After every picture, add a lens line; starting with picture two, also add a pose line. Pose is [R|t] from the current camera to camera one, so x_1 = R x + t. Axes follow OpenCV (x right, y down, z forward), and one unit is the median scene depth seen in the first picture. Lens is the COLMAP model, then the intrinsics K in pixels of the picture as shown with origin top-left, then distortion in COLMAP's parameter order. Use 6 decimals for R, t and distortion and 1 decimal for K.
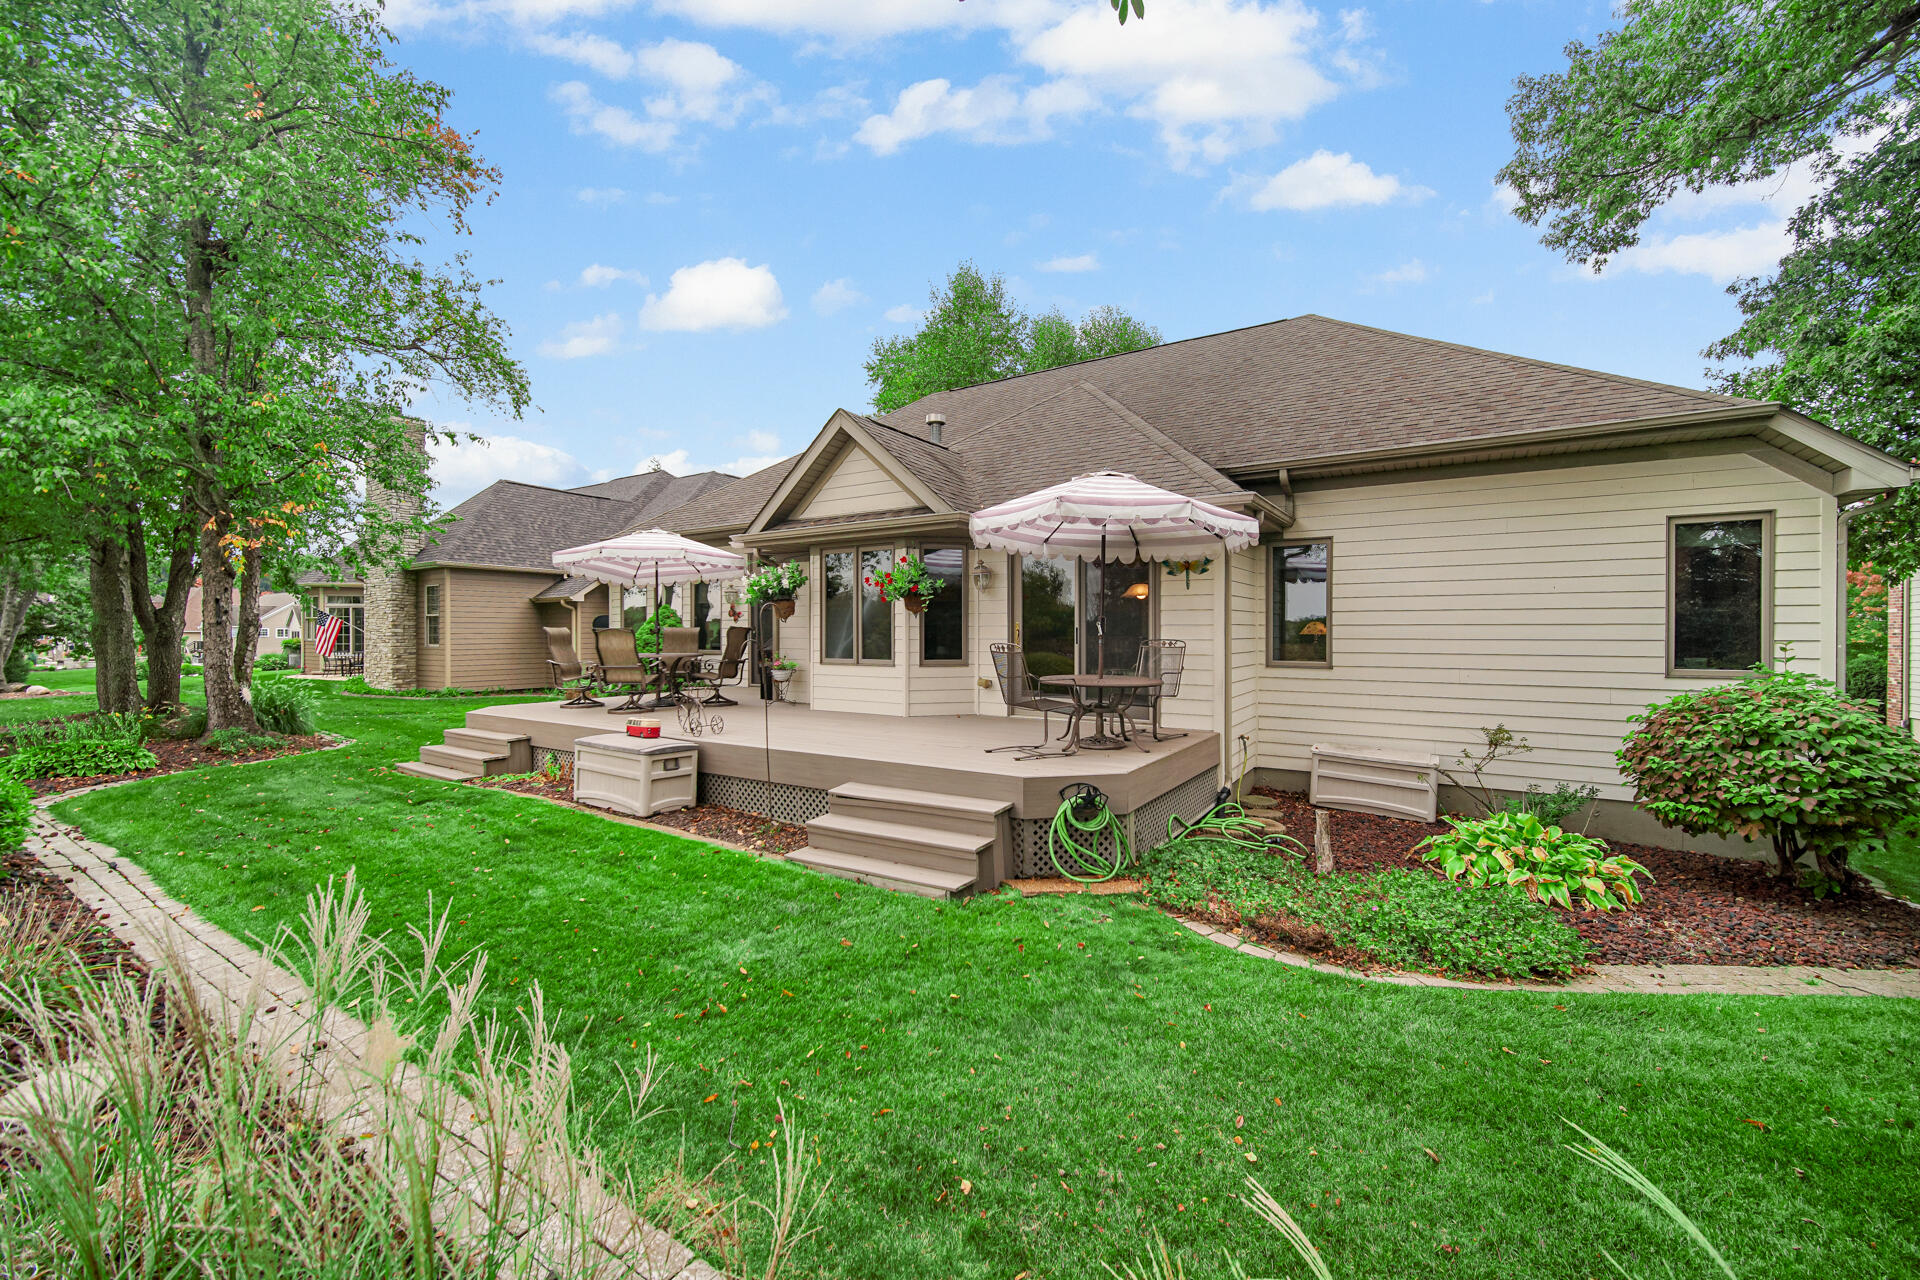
lens RADIAL K [[751.4, 0, 960.1], [0, 751.4, 619.6], [0, 0, 1]] dist [-0.000562, -0.000030]
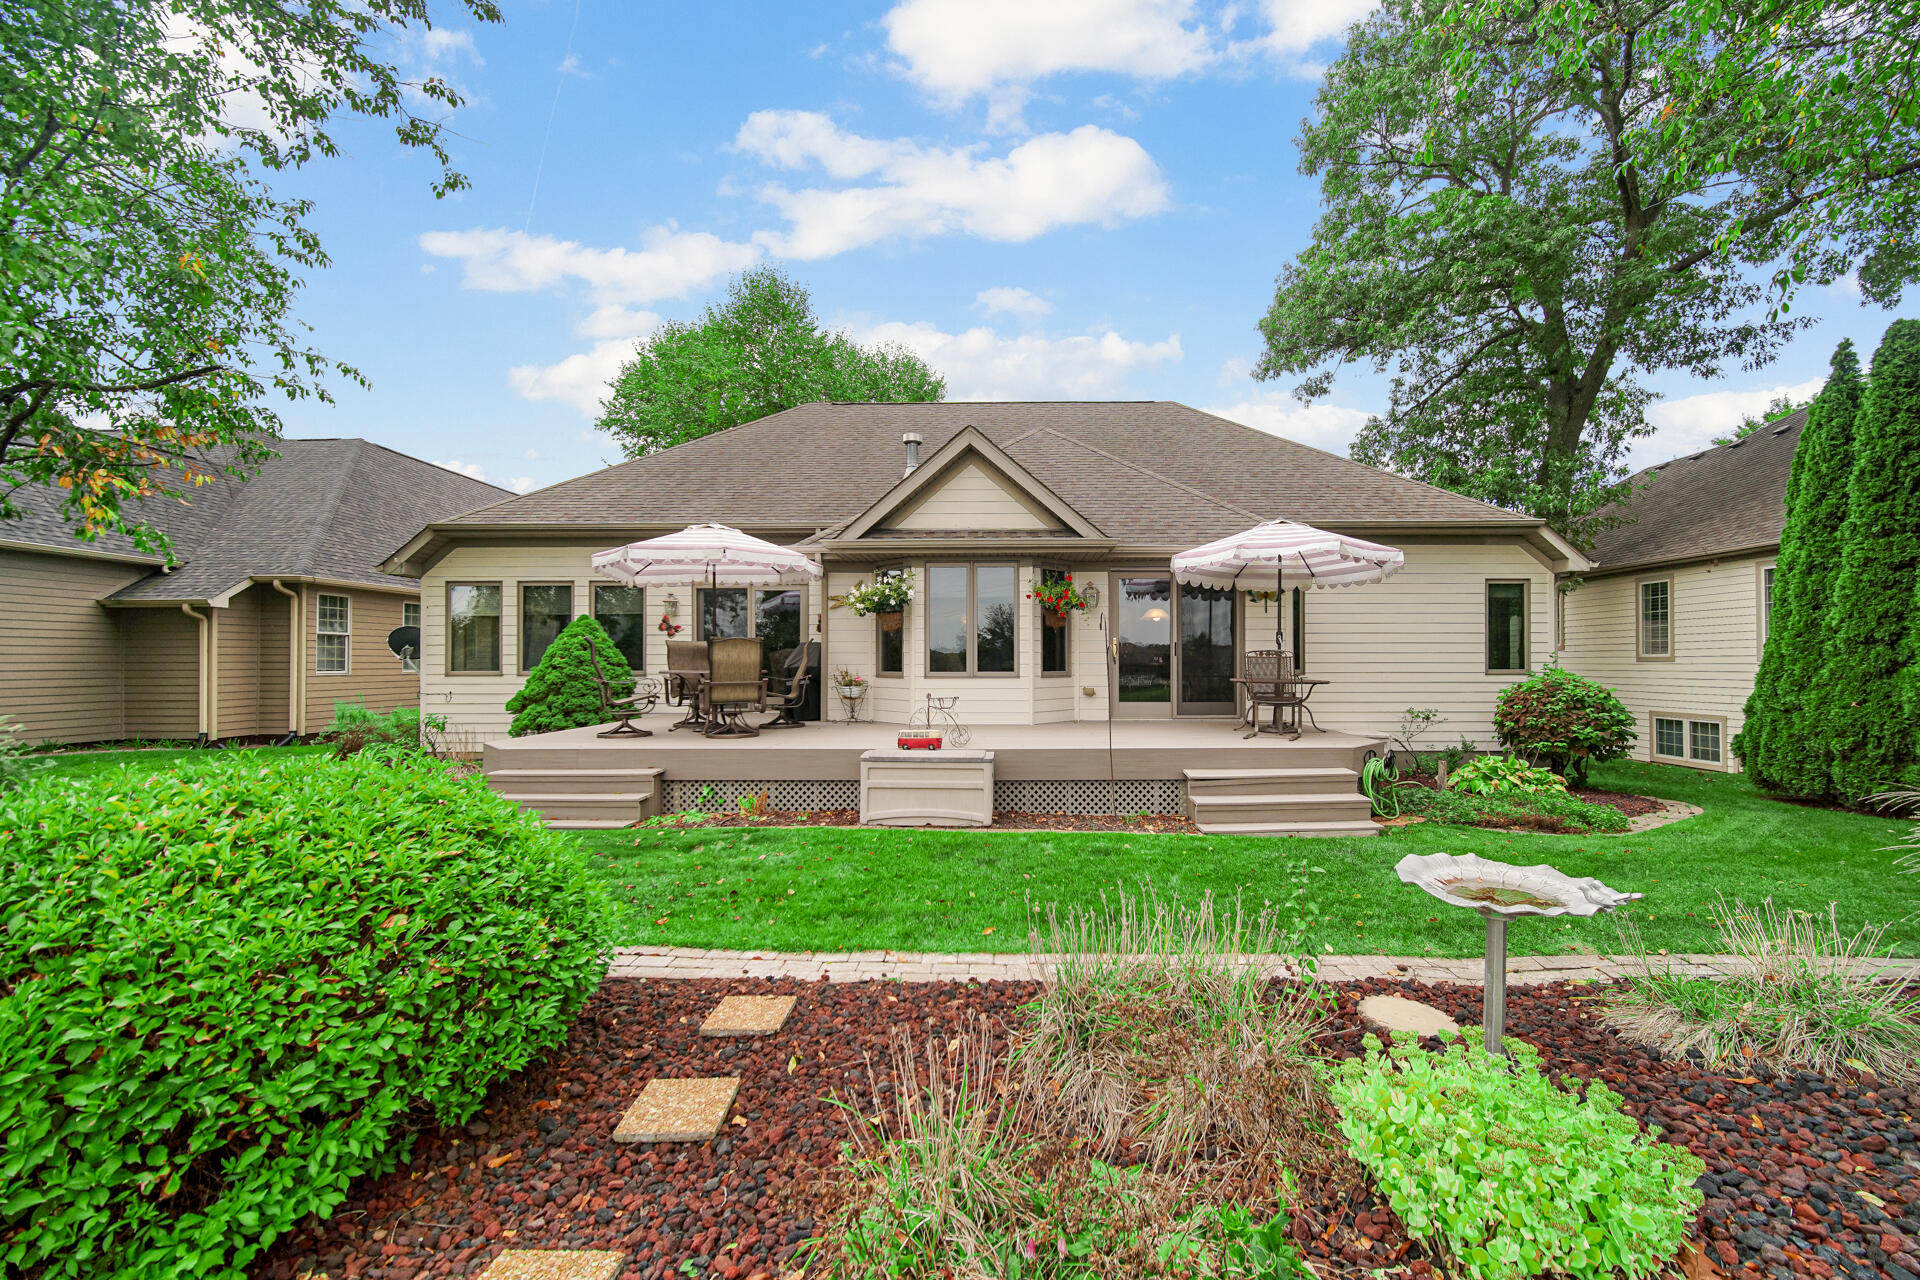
lens RADIAL K [[768.3, 0, 960.0], [0, 768.3, 640.0], [0, 0, 1]] dist [-0.000113, -0.000122]
pose [[0.846728, 0.013717, 0.531849, -0.717299], [-0.007347, 0.999874, -0.014090, 0.024151], [-0.531975, 0.008023, 0.846722, 0.125920]]
